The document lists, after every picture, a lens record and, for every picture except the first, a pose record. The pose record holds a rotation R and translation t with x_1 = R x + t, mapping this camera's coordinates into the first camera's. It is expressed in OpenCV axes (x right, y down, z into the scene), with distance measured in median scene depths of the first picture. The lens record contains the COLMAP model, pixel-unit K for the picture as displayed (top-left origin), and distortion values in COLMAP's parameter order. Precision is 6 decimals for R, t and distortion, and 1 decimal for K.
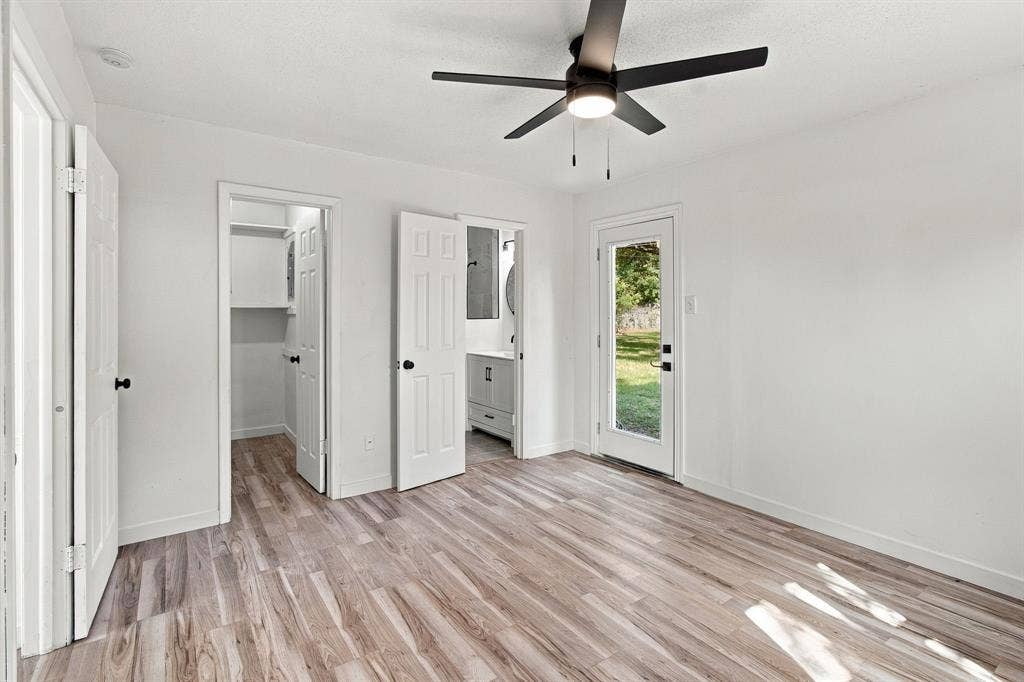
lens RADIAL K [[487.8, 0, 516.7], [0, 487.8, 316.2], [0, 0, 1]] dist [-0.003387, 0.000259]
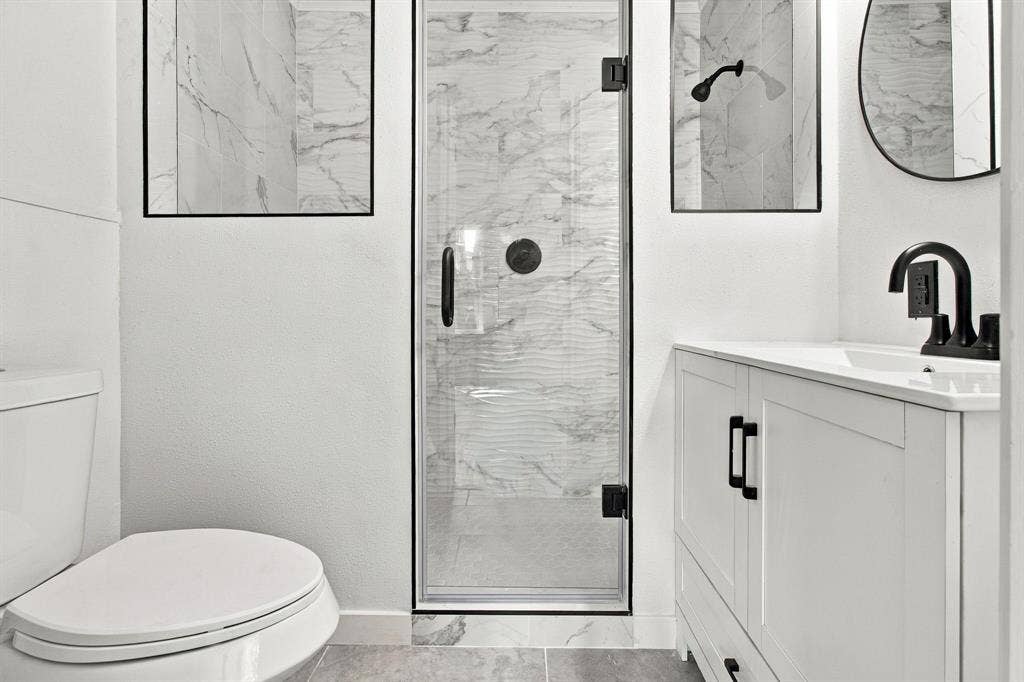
lens RADIAL K [[487.8, 0, 516.7], [0, 487.8, 316.2], [0, 0, 1]] dist [-0.003387, 0.000259]
pose [[0.808512, 0.001482, -0.588478, -0.030203], [-0.002118, 0.999998, -0.000390, 0.109761], [0.588476, 0.001562, 0.808513, 1.331953]]
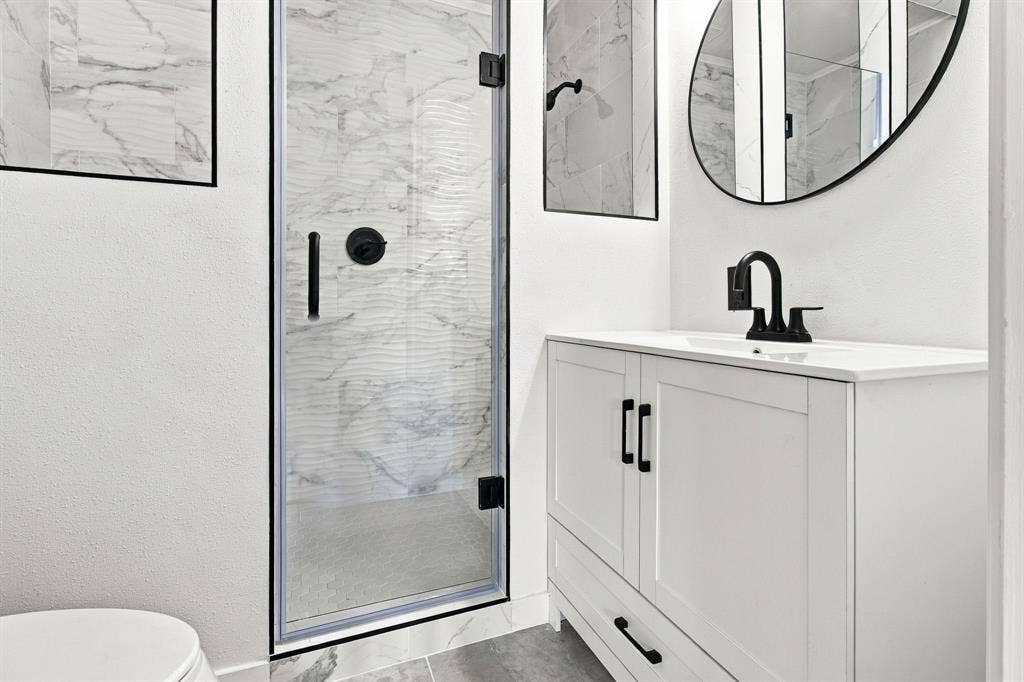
lens RADIAL K [[482.6, 0, 517.3], [0, 482.6, 311.4], [0, 0, 1]] dist [-0.000774, 0.000705]
pose [[0.975663, 0.001545, -0.219272, -0.103351], [-0.000968, 0.999996, 0.002741, 0.109946], [0.219275, -0.002462, 0.975660, 1.313686]]
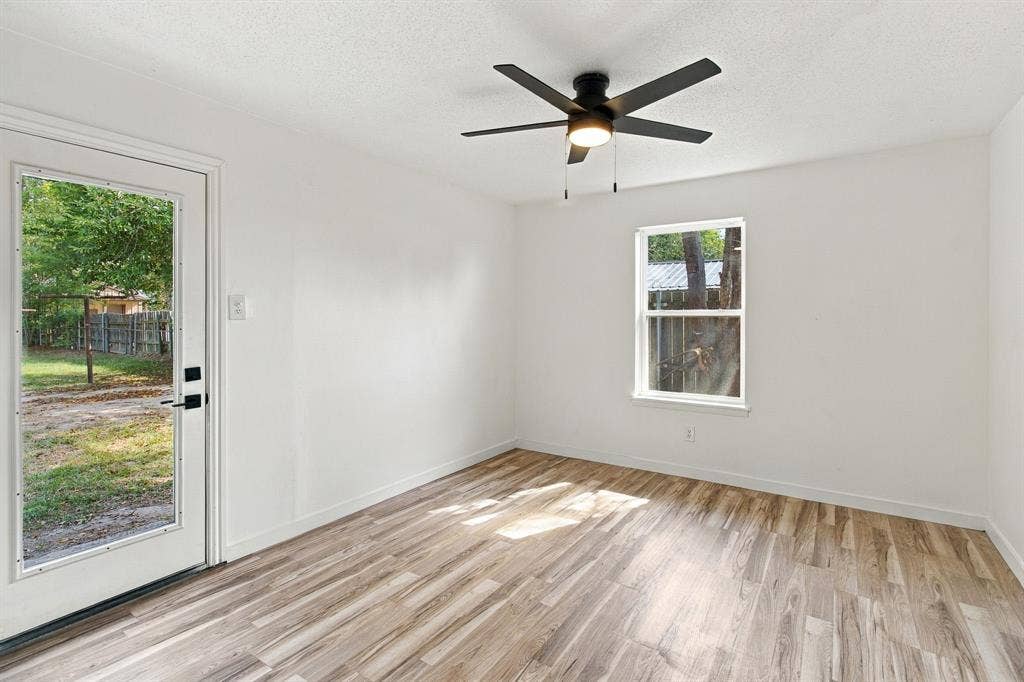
lens RADIAL K [[487.8, 0, 516.7], [0, 487.8, 316.2], [0, 0, 1]] dist [-0.003387, 0.000259]
pose [[-0.356578, -0.002778, 0.934262, -0.556102], [0.004556, 0.999979, 0.004713, -0.012906], [-0.934255, 0.005937, -0.356557, 1.028206]]
